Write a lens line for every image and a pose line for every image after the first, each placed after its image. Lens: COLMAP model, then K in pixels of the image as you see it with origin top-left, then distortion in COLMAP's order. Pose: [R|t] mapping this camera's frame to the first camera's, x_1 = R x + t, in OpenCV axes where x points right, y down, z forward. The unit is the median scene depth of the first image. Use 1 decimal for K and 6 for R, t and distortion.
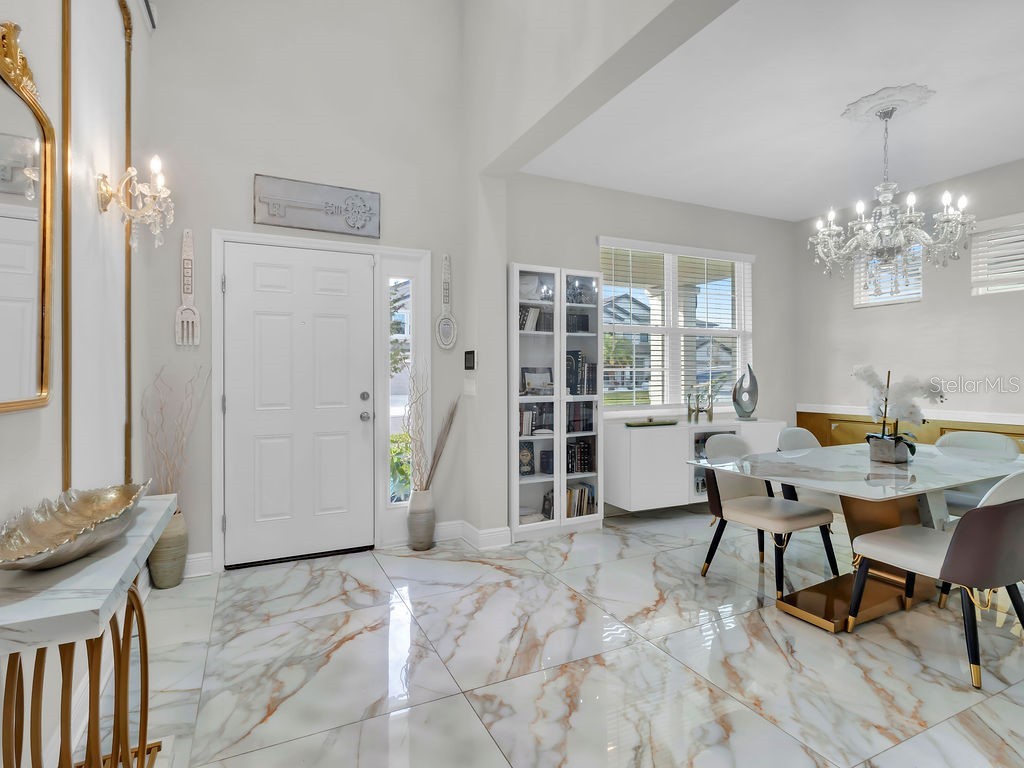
lens RADIAL K [[548.9, 0, 519.8], [0, 548.9, 386.2], [0, 0, 1]] dist [0.004912, -0.000604]
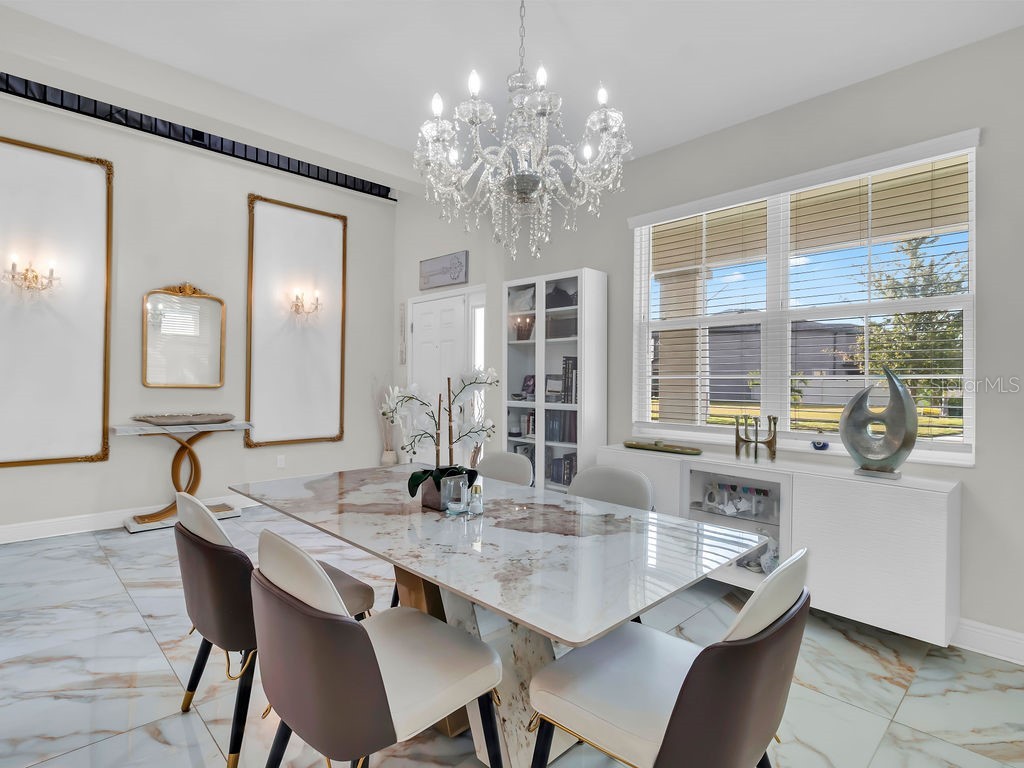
lens RADIAL K [[548.9, 0, 519.8], [0, 548.9, 386.2], [0, 0, 1]] dist [0.004912, -0.000604]
pose [[0.292522, 0.016023, -0.956125, 0.996566], [-0.026252, 0.999617, 0.008720, -0.020439], [0.955898, 0.022550, 0.292830, 0.655190]]
